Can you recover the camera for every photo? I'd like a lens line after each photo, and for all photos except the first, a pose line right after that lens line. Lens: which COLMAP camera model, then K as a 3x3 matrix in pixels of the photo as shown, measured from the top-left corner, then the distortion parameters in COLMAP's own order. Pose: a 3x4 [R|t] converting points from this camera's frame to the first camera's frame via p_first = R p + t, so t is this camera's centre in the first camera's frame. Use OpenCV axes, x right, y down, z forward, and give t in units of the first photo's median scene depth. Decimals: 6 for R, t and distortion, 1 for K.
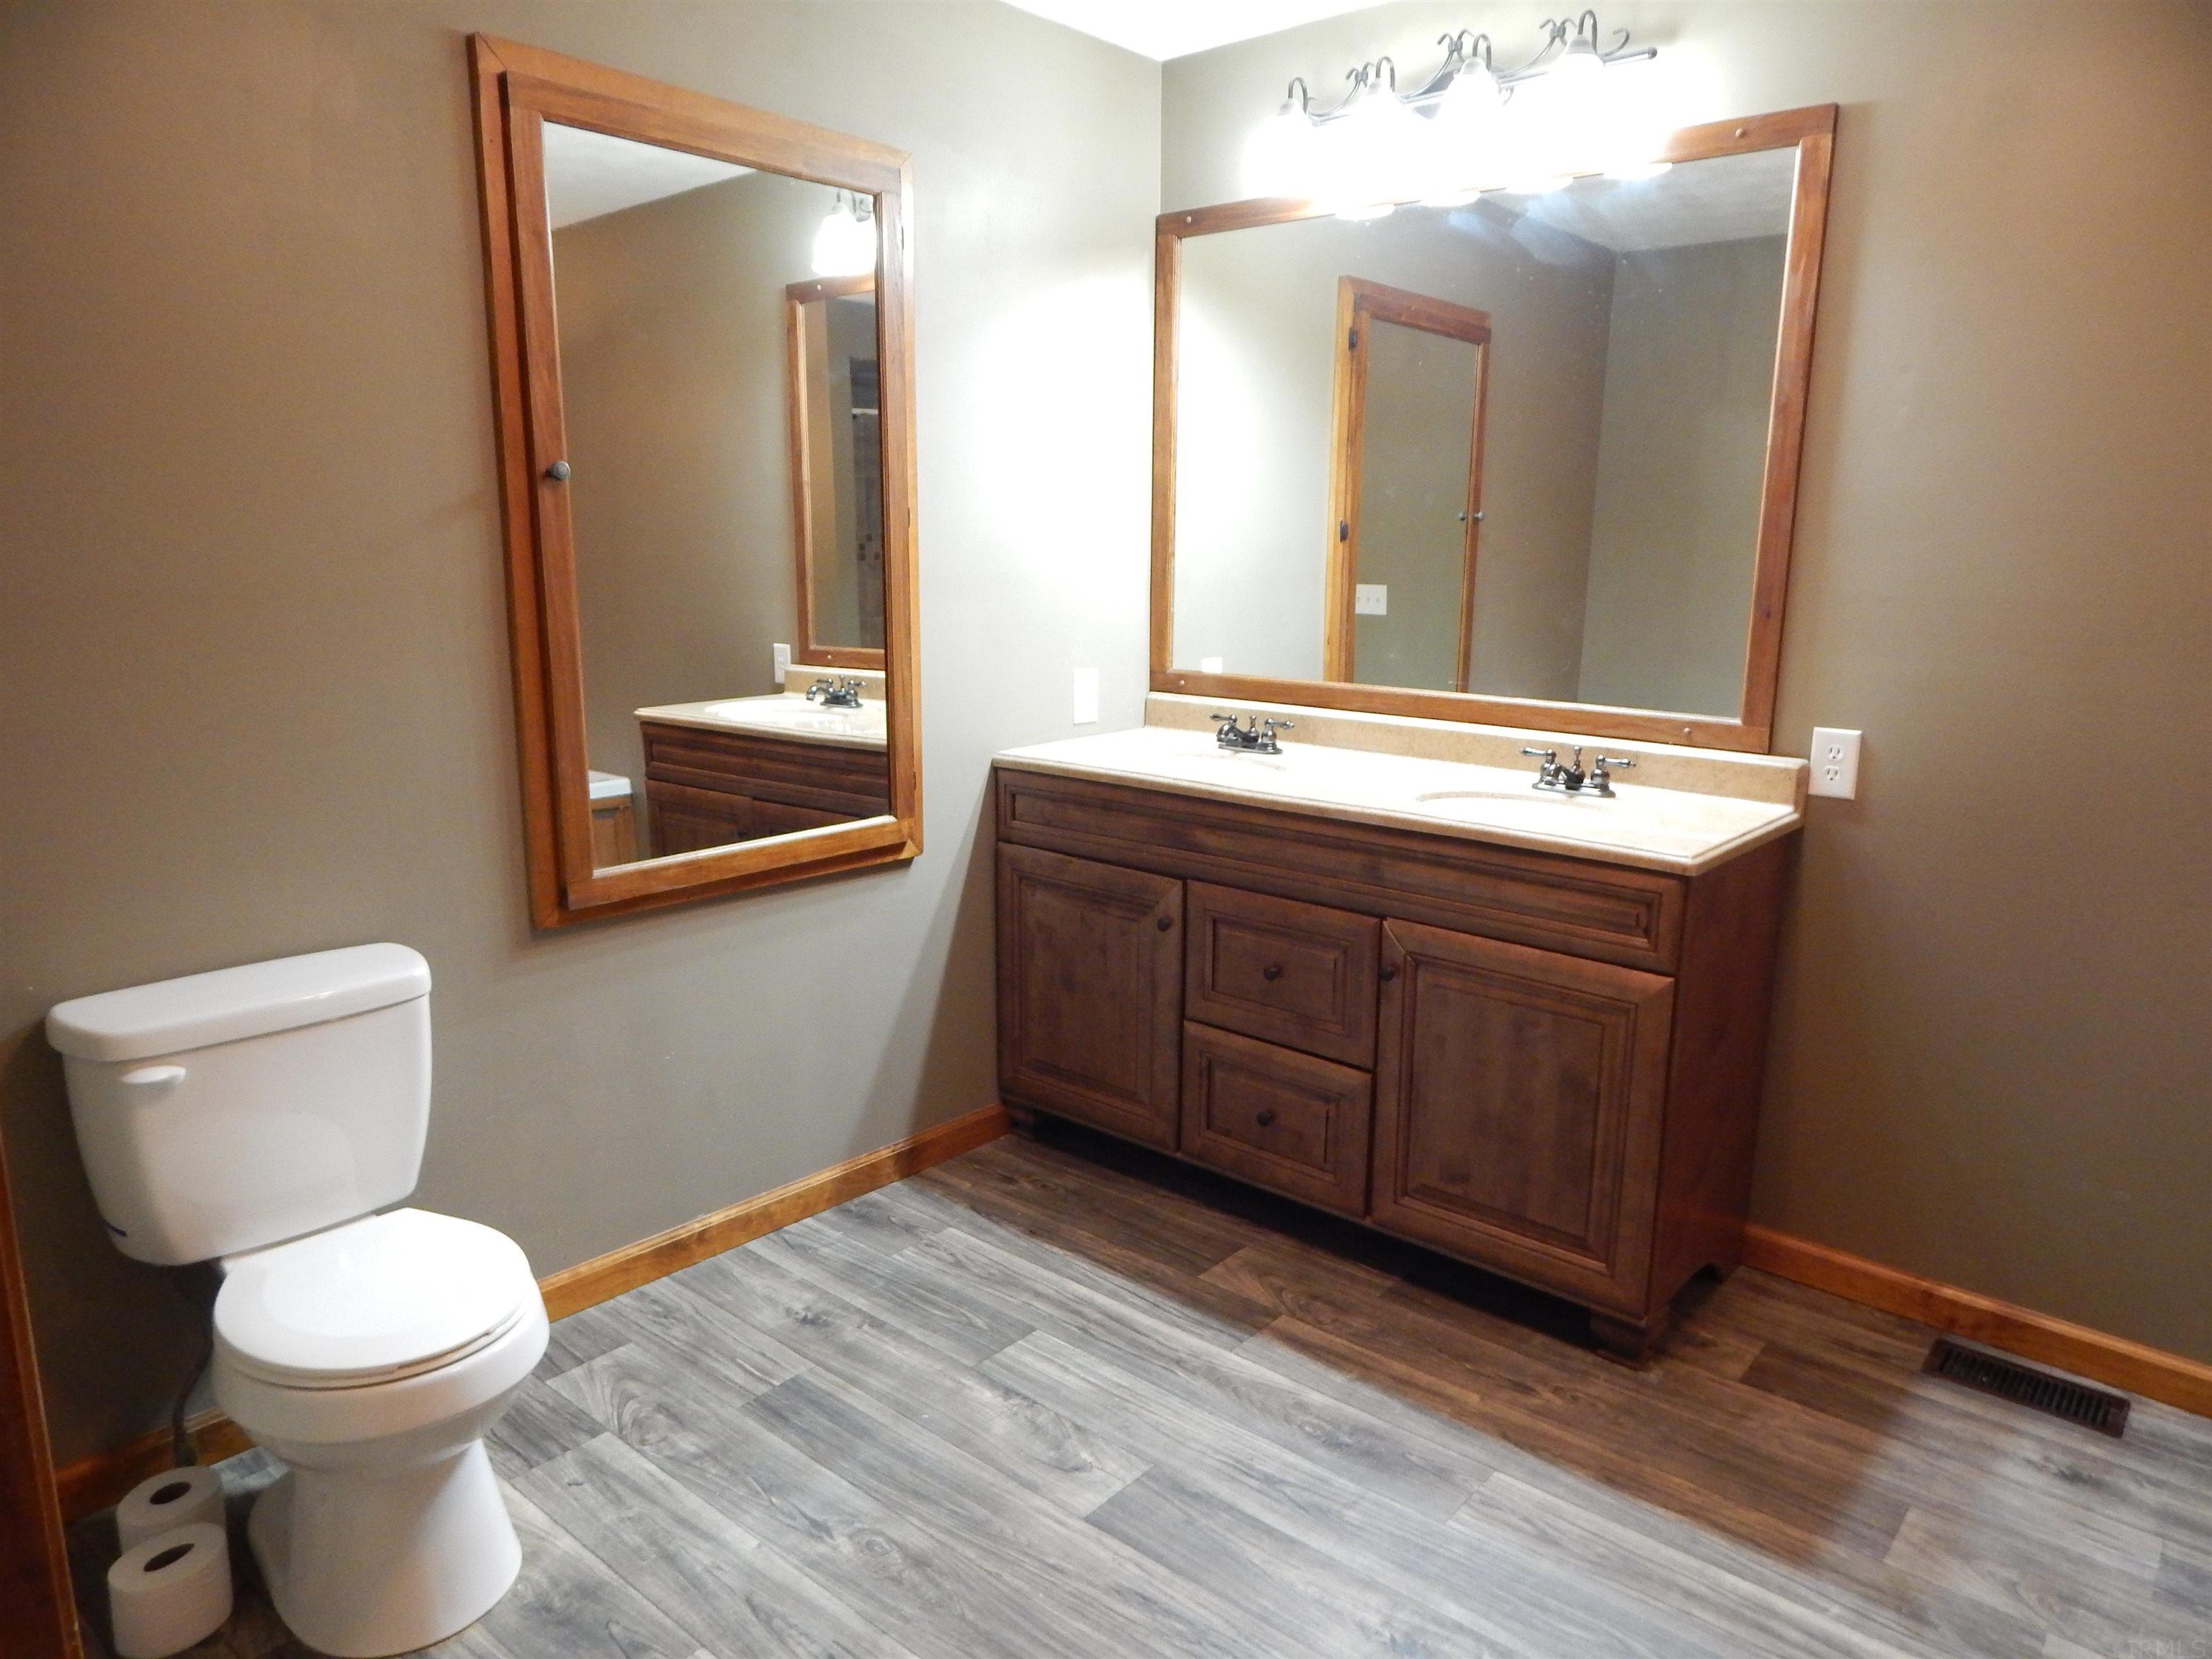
lens RADIAL K [[1466.1, 0, 1124.8], [0, 1466.1, 820.1], [0, 0, 1]] dist [0.014655, -0.008697]
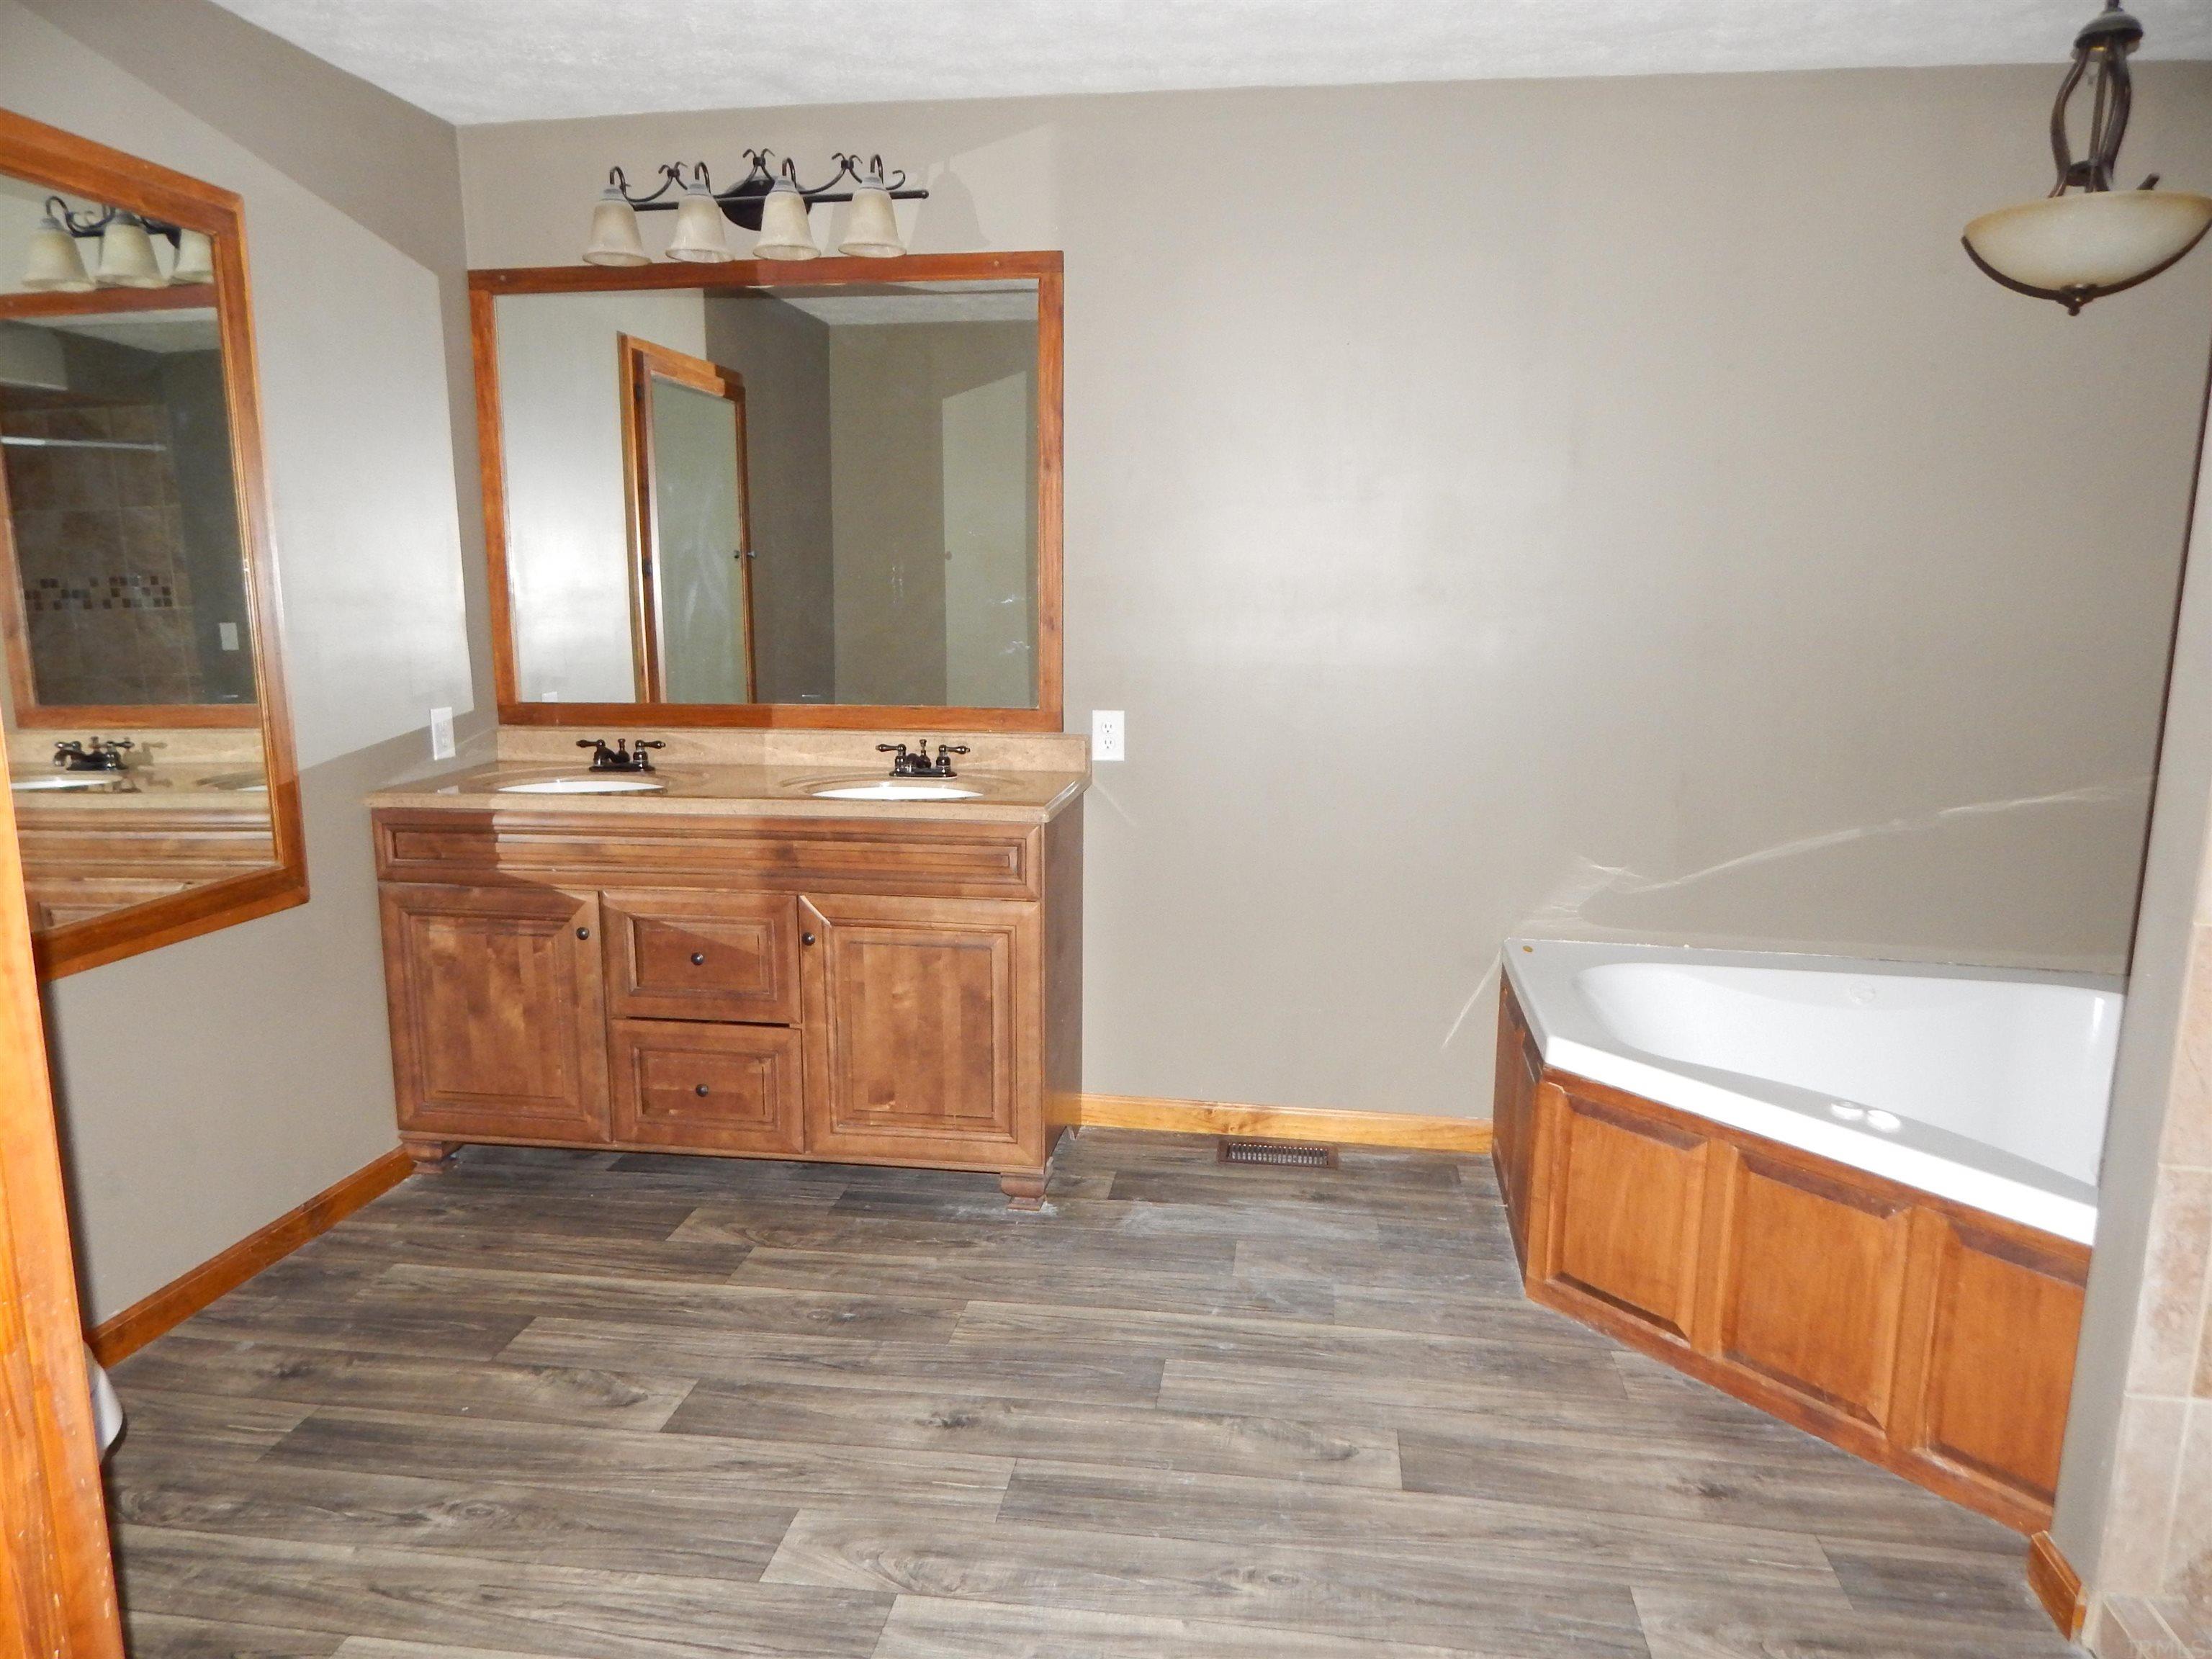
lens RADIAL K [[1466.1, 0, 1101.9], [0, 1466.1, 832.7], [0, 0, 1]] dist [0.014655, -0.008697]
pose [[0.852000, -0.108485, 0.512178, -0.233769], [0.116674, 0.993037, 0.016250, 0.029809], [-0.510375, 0.045913, 0.858725, -0.154280]]
